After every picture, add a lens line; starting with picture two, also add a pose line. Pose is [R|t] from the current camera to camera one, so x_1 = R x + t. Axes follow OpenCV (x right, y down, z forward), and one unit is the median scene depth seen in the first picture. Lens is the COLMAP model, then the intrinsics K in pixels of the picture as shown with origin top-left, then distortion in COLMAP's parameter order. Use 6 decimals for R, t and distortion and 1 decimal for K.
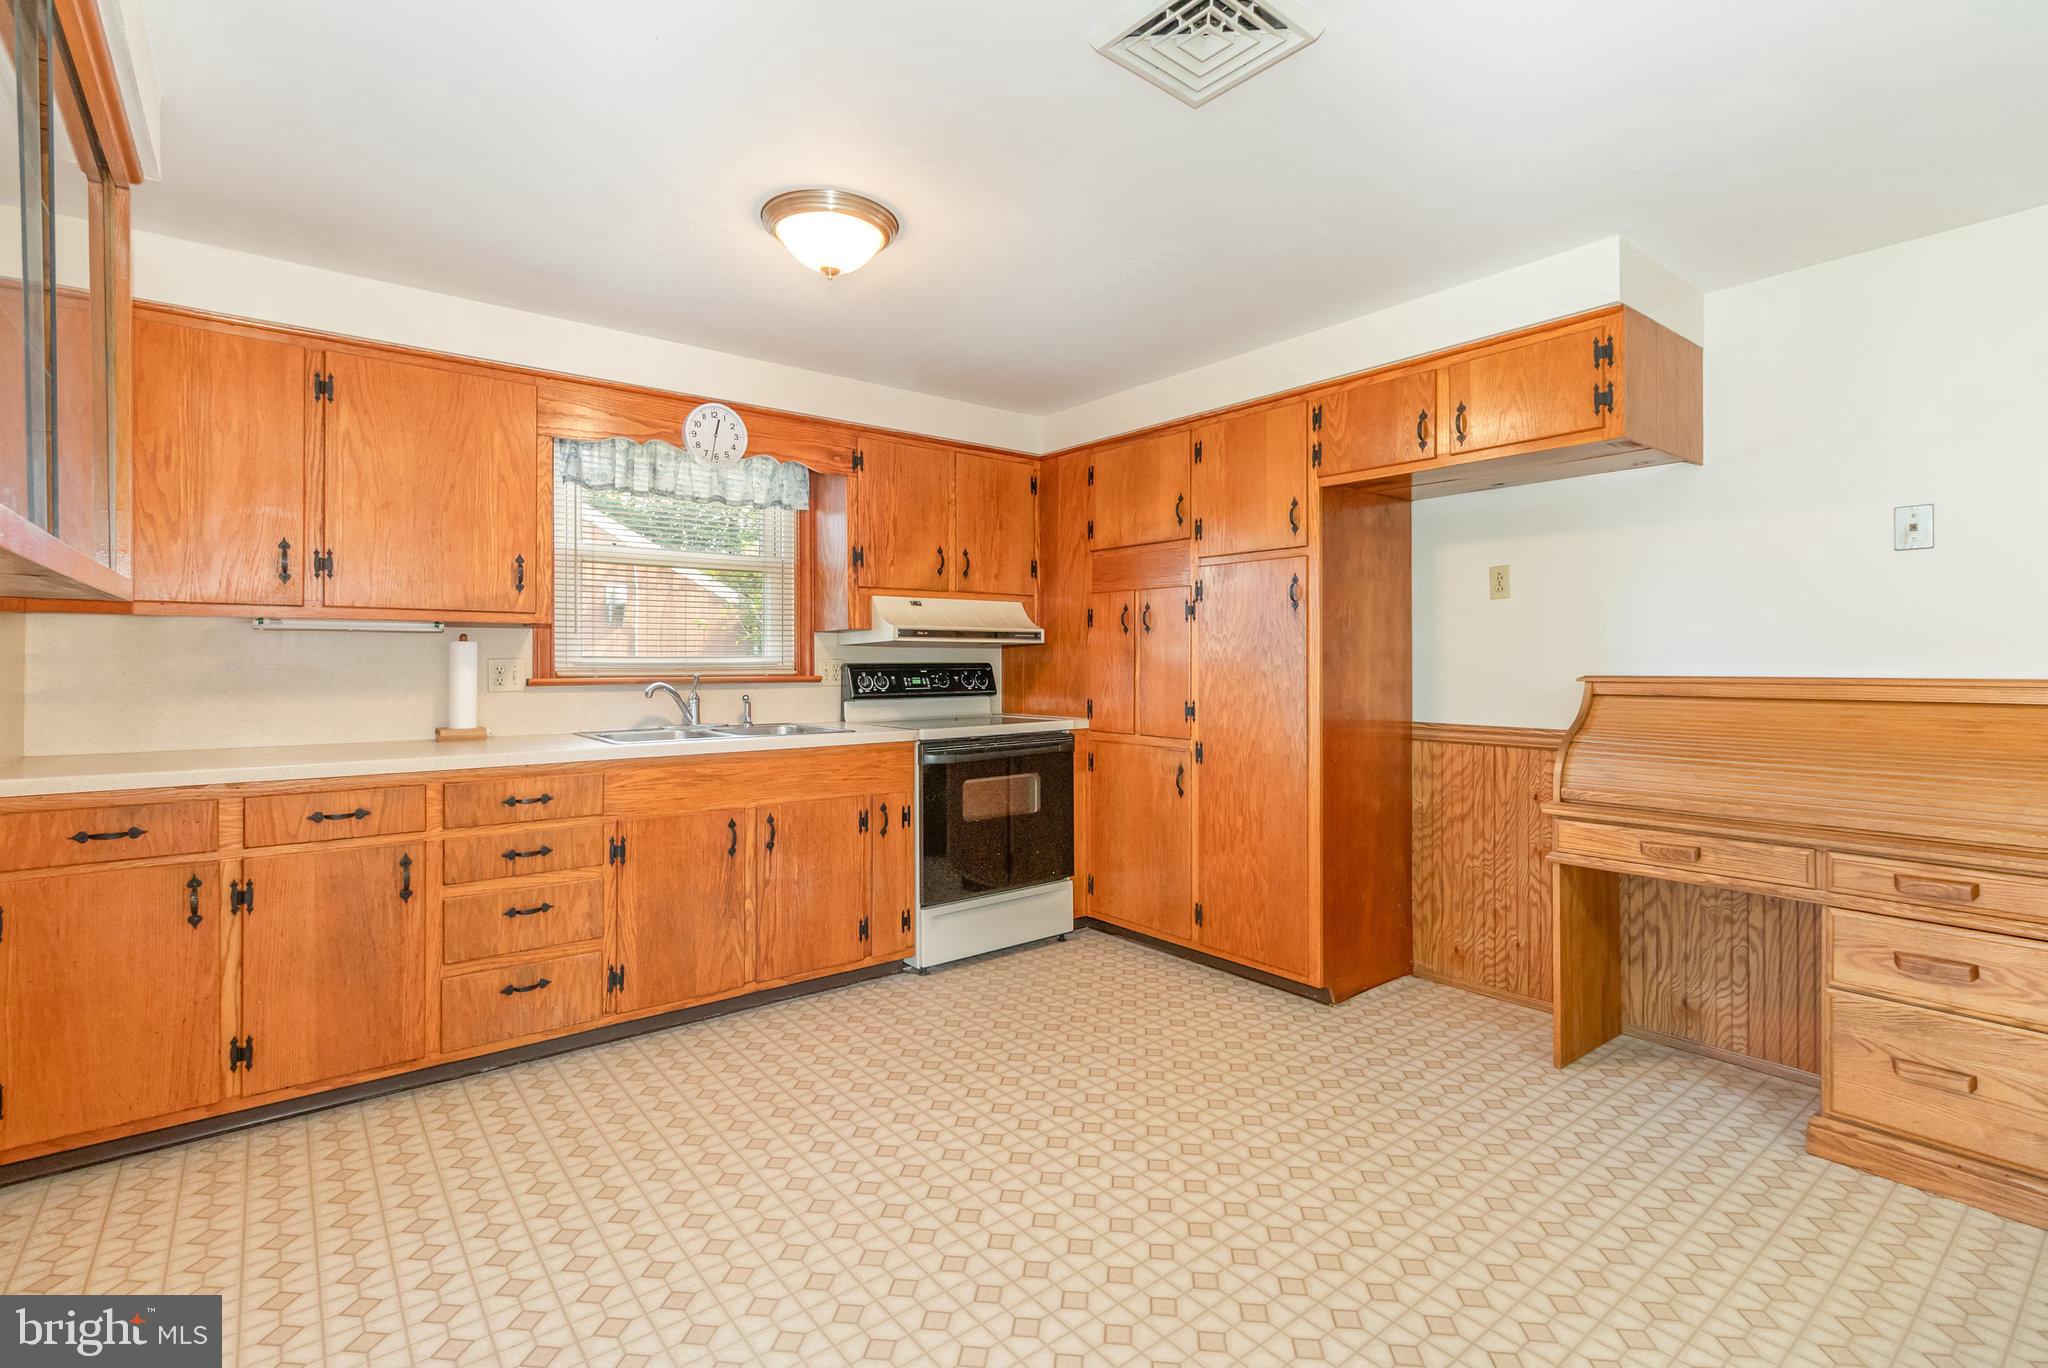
lens RADIAL K [[957.0, 0, 1025.2], [0, 957.0, 659.9], [0, 0, 1]] dist [-0.000308, -0.000141]
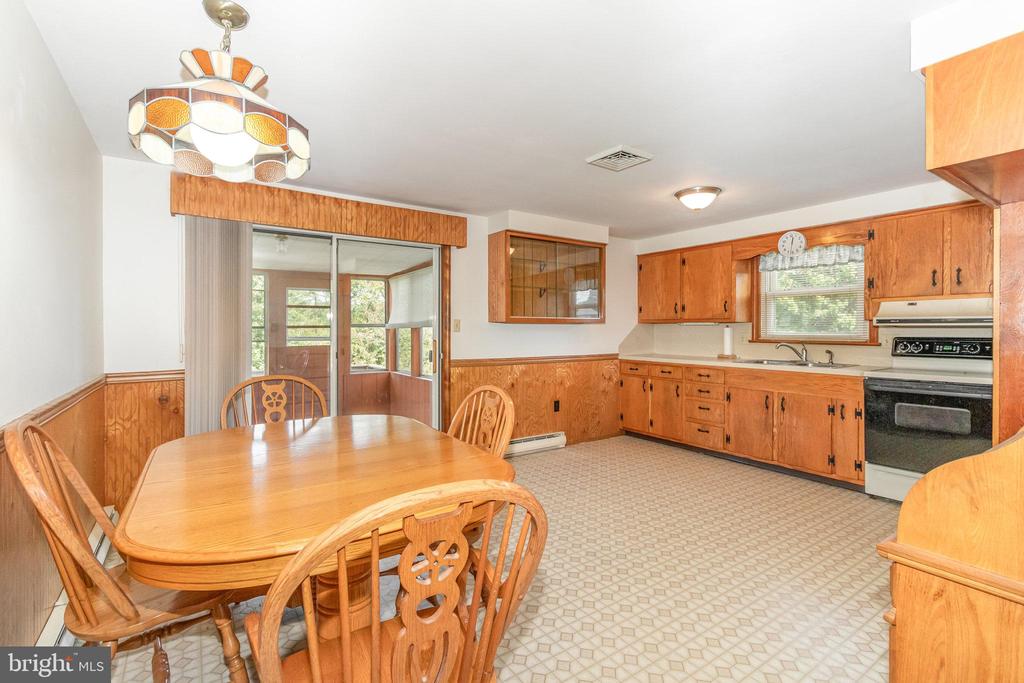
lens RADIAL K [[471.6, 0, 511.5], [0, 471.6, 332.6], [0, 0, 1]] dist [0.010292, 0.000391]
pose [[-0.080639, 0.008434, -0.996708, 0.954427], [-0.000546, 0.999964, 0.008506, -0.014478], [0.996743, 0.001230, -0.080631, 0.369604]]
